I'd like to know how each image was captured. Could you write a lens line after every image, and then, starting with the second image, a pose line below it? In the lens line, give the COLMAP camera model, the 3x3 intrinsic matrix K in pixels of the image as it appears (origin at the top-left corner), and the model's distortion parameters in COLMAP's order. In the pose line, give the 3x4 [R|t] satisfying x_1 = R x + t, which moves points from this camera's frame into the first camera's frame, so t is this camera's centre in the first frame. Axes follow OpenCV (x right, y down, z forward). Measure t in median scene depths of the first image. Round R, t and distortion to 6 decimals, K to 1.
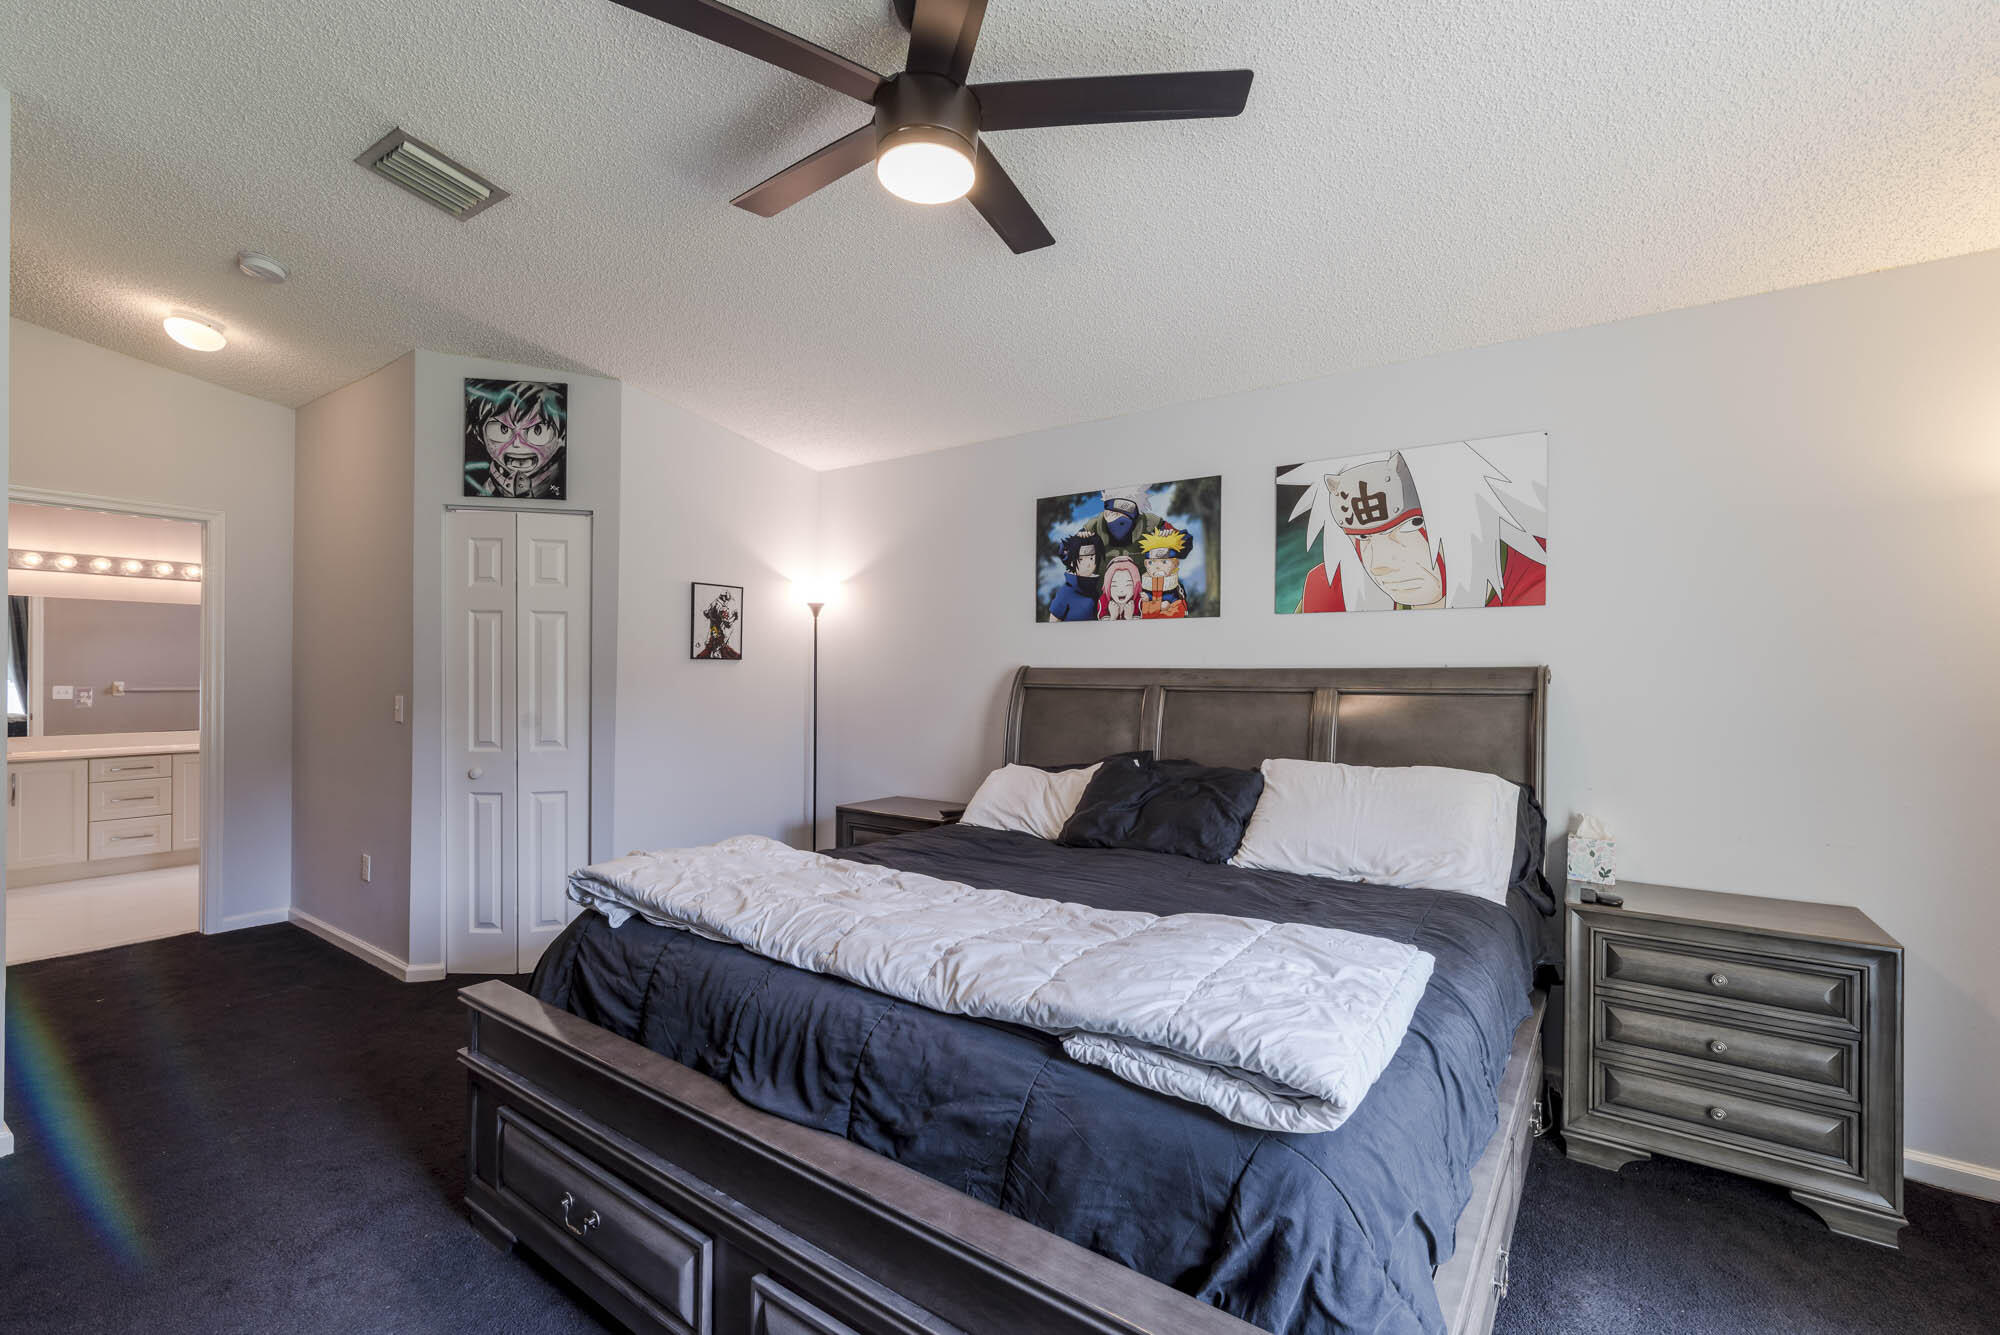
lens RADIAL K [[854.2, 0, 1005.6], [0, 854.2, 673.7], [0, 0, 1]] dist [-0.000524, 0.000084]
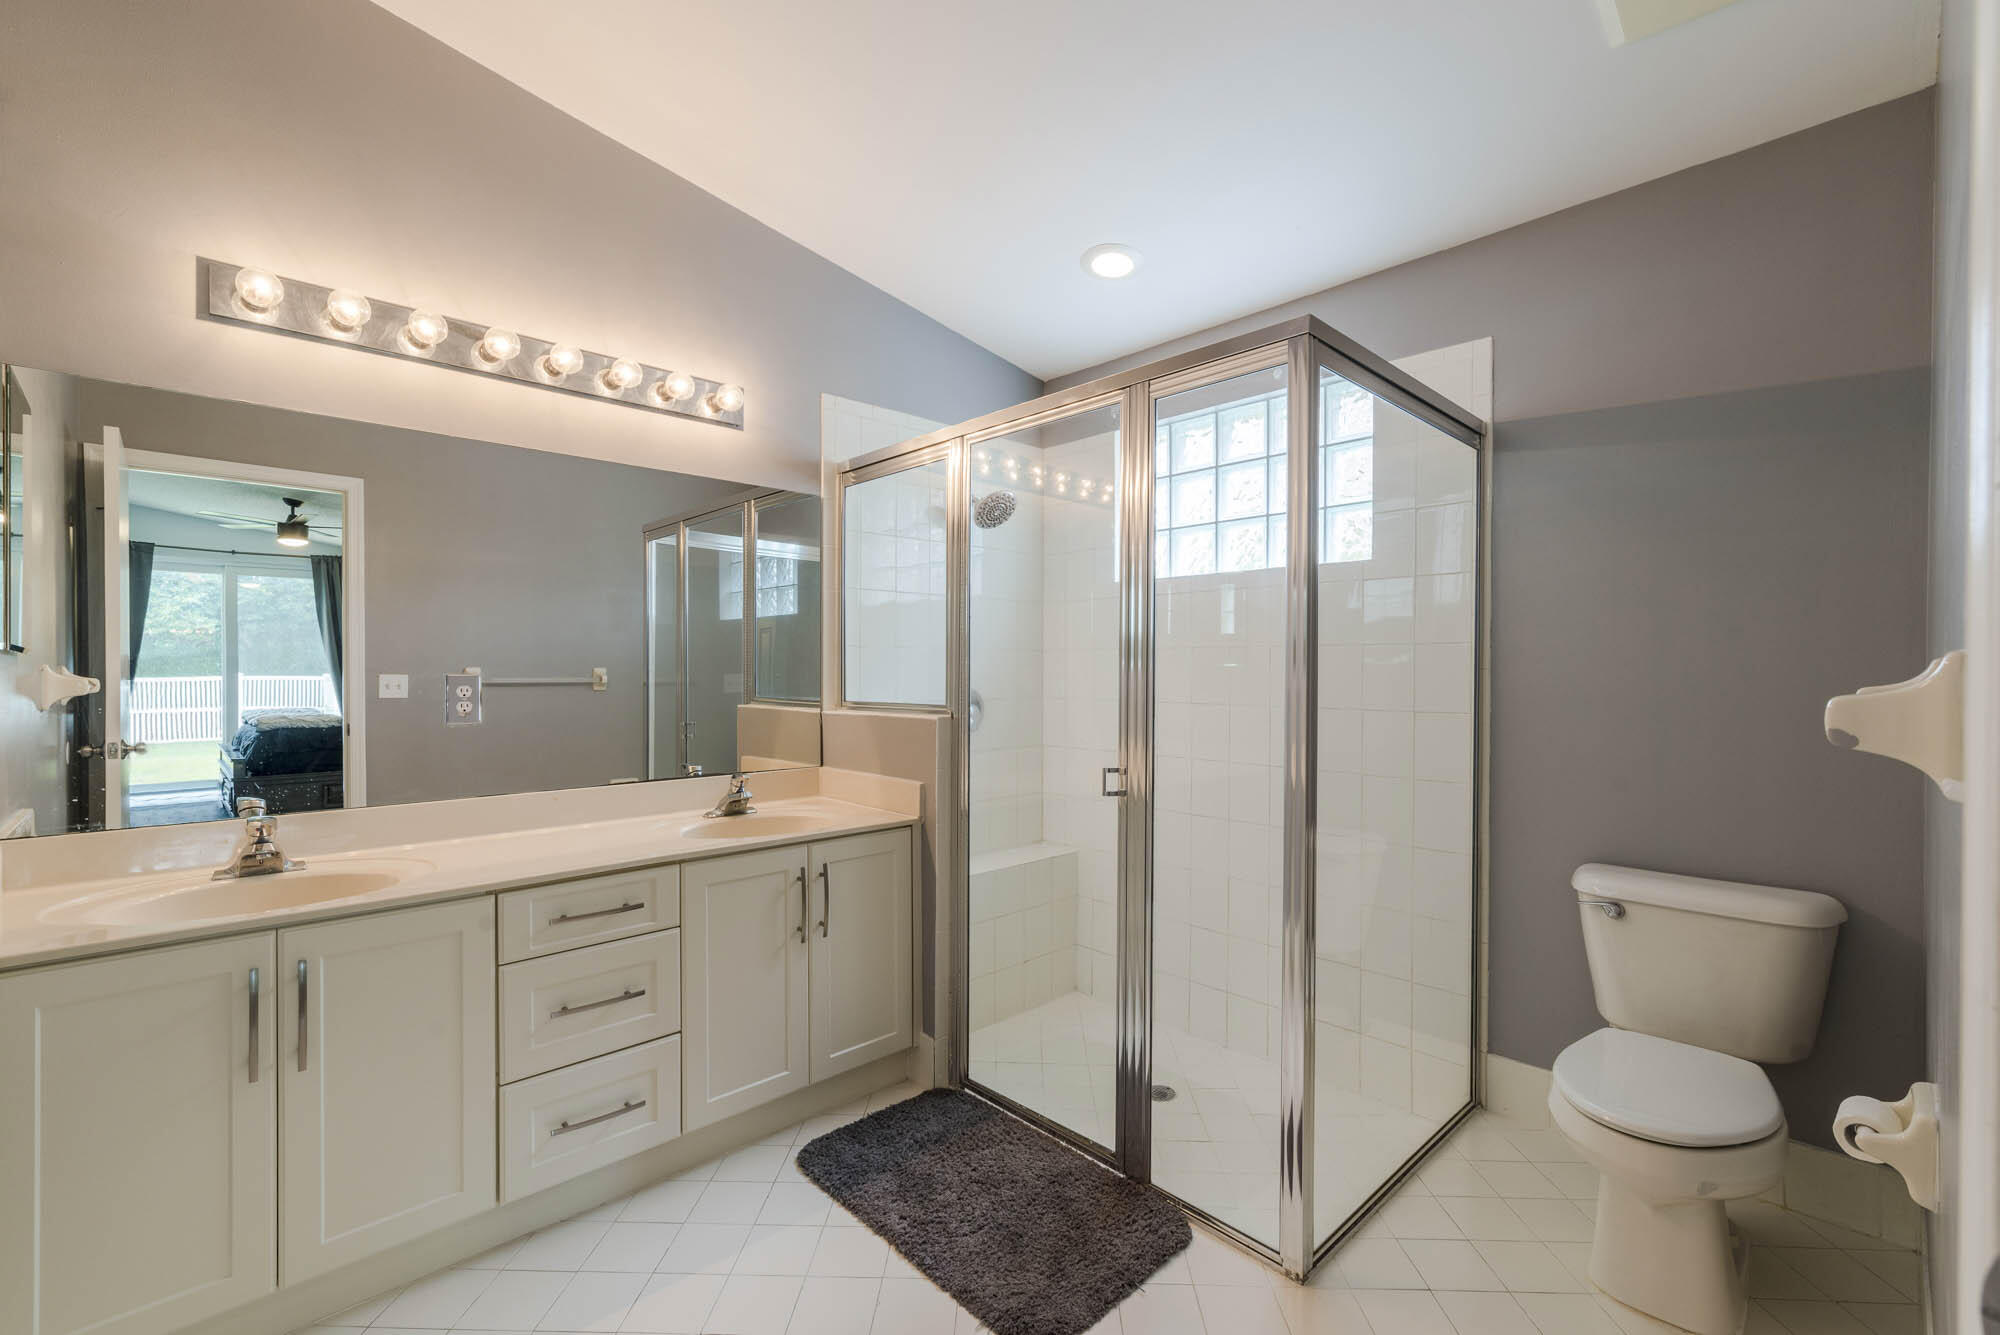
lens RADIAL K [[854.2, 0, 997.3], [0, 854.2, 671.6], [0, 0, 1]] dist [-0.000524, 0.000084]
pose [[0.980395, 0.002770, -0.197021, -0.788888], [-0.001677, 0.999982, 0.005712, 0.010965], [0.197033, -0.005269, 0.980383, 0.687532]]
